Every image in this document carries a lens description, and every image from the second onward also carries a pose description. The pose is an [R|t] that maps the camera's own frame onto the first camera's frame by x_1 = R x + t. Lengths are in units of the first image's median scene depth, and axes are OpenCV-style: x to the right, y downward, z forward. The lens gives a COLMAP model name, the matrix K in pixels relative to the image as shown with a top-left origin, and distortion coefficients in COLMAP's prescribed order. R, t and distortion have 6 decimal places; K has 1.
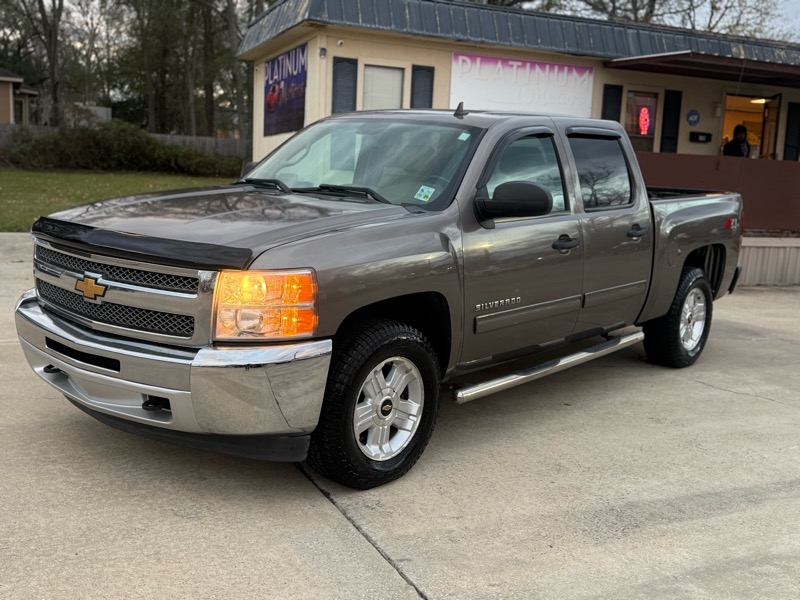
lens RADIAL K [[872.4, 0, 394.9], [0, 872.4, 302.5], [0, 0, 1]] dist [0.074074, 0.000000]
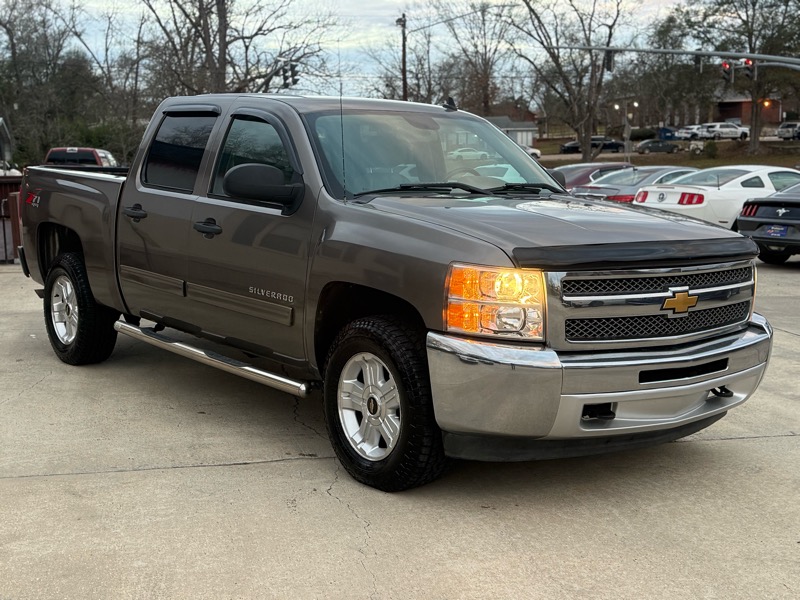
lens RADIAL K [[1102.8, 0, 401.1], [0, 1102.8, 298.3], [0, 0, 1]] dist [0.084186, 0.000000]
pose [[0.202326, -0.168705, 0.964678, -0.918021], [0.154361, 0.978231, 0.138700, -0.137851], [-0.967076, 0.120846, 0.223963, 0.587850]]
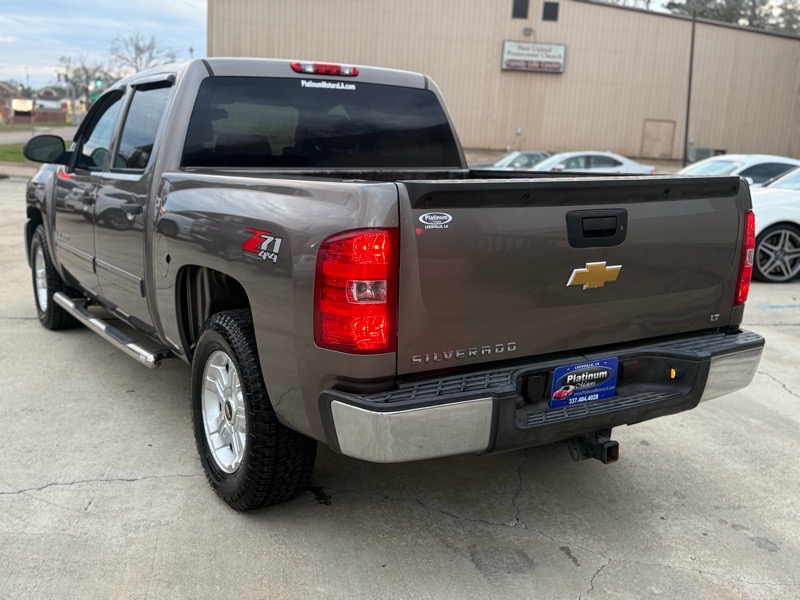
lens RADIAL K [[874.3, 0, 406.7], [0, 874.3, 306.8], [0, 0, 1]] dist [0.076805, 0.000000]
pose [[-0.304228, 0.127877, -0.943977, 0.812208], [-0.195857, 0.961381, 0.193356, -0.167326], [0.932247, 0.243709, -0.267434, 1.265987]]
